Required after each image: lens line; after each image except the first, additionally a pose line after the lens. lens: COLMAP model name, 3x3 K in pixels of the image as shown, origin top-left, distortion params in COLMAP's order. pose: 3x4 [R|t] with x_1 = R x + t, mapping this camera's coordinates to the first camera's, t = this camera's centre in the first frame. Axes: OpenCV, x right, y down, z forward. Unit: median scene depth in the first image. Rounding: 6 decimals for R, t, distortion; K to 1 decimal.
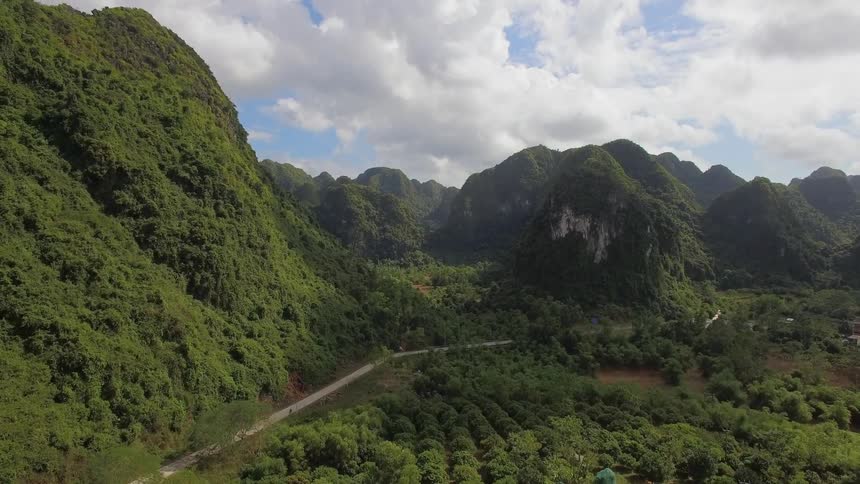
lens RADIAL K [[508.2, 0, 432.5], [0, 508.2, 244.1], [0, 0, 1]] dist [-0.114854, 0.071401]
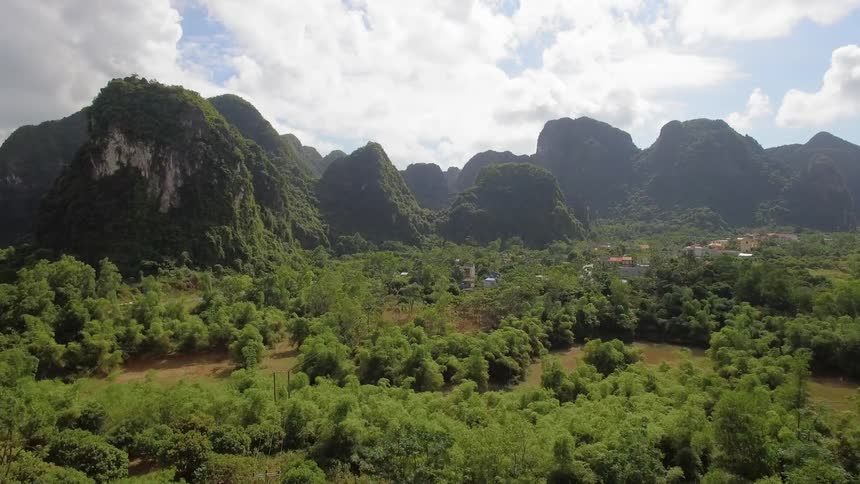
lens RADIAL K [[510.3, 0, 430.0], [0, 510.3, 242.0], [0, 0, 1]] dist [-0.112985, 0.071974]
pose [[0.767952, -0.022702, 0.640104, 0.171161], [0.026256, 0.999647, 0.003953, 0.084681], [-0.639969, 0.013771, 0.768278, 0.246218]]
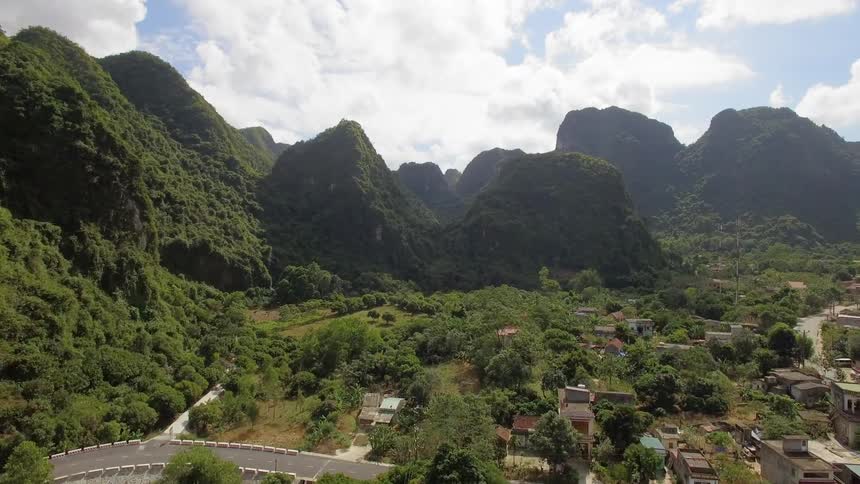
lens RADIAL K [[510.3, 0, 430.0], [0, 510.3, 242.0], [0, 0, 1]] dist [-0.112985, 0.071974]
pose [[0.758786, -0.014782, 0.651172, 0.473208], [0.026253, 0.999624, -0.007900, 0.044995], [-0.650810, 0.023090, 0.758889, 0.639286]]
